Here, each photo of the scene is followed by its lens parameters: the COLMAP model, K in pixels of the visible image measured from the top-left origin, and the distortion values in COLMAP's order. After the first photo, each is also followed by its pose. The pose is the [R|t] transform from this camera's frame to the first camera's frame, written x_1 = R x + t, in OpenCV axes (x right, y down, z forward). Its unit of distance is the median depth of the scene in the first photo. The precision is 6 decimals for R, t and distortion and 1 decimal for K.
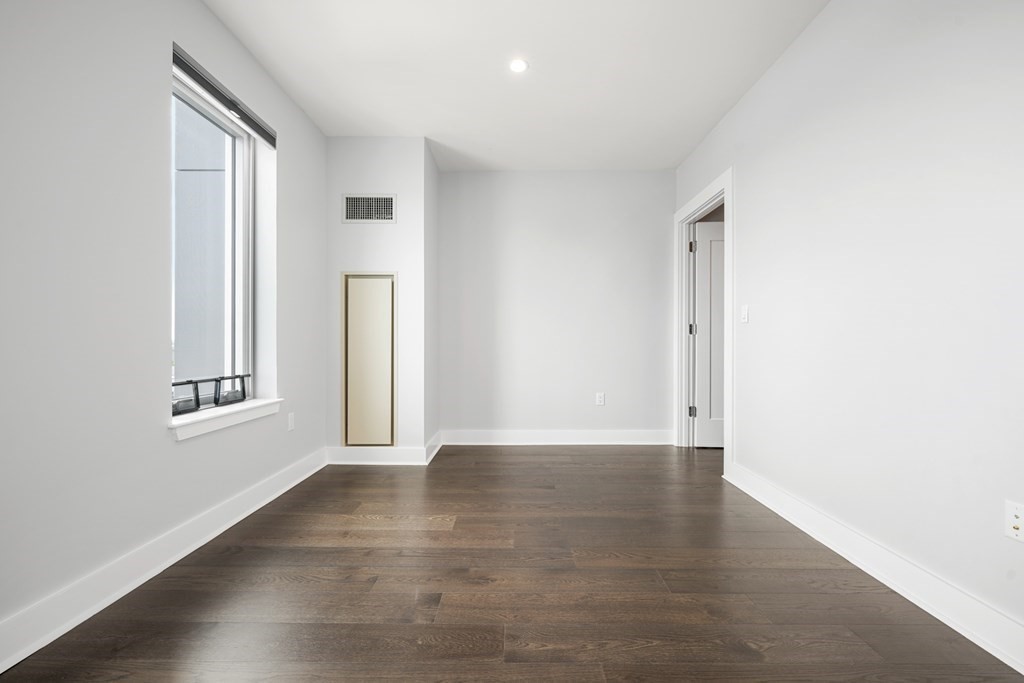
lens RADIAL K [[430.6, 0, 511.8], [0, 430.6, 345.3], [0, 0, 1]] dist [0.001790, -0.000035]
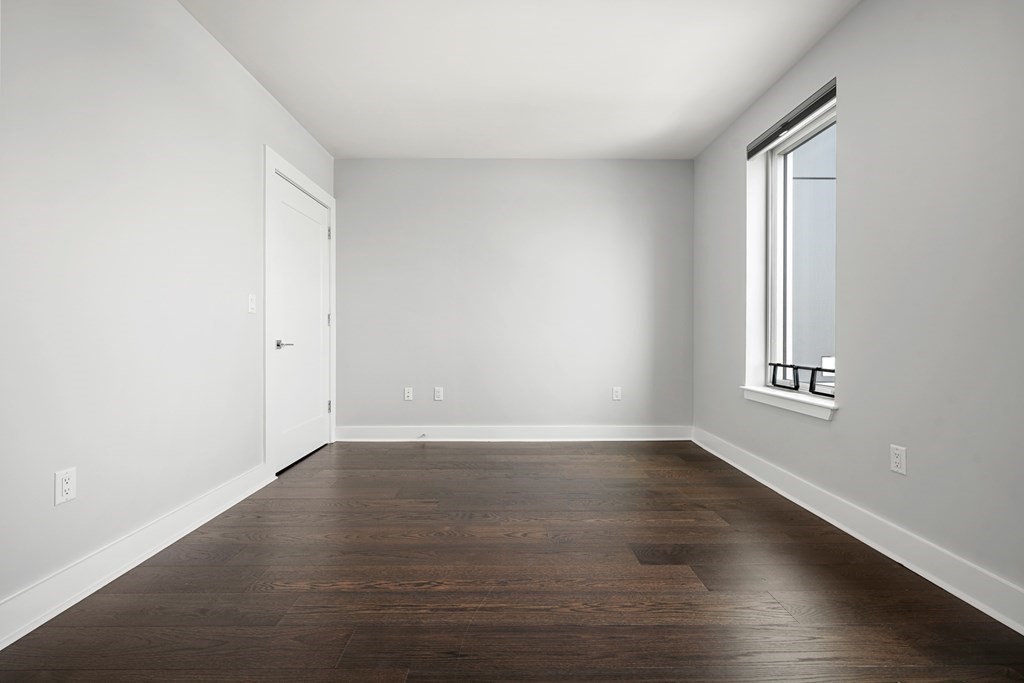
lens RADIAL K [[428.3, 0, 510.3], [0, 428.3, 337.5], [0, 0, 1]] dist [-0.000270, -0.000200]
pose [[-0.999745, -0.000608, -0.022570, 0.101808], [-0.000876, 0.999929, 0.011895, -0.012948], [0.022562, 0.011912, -0.999674, 2.077006]]
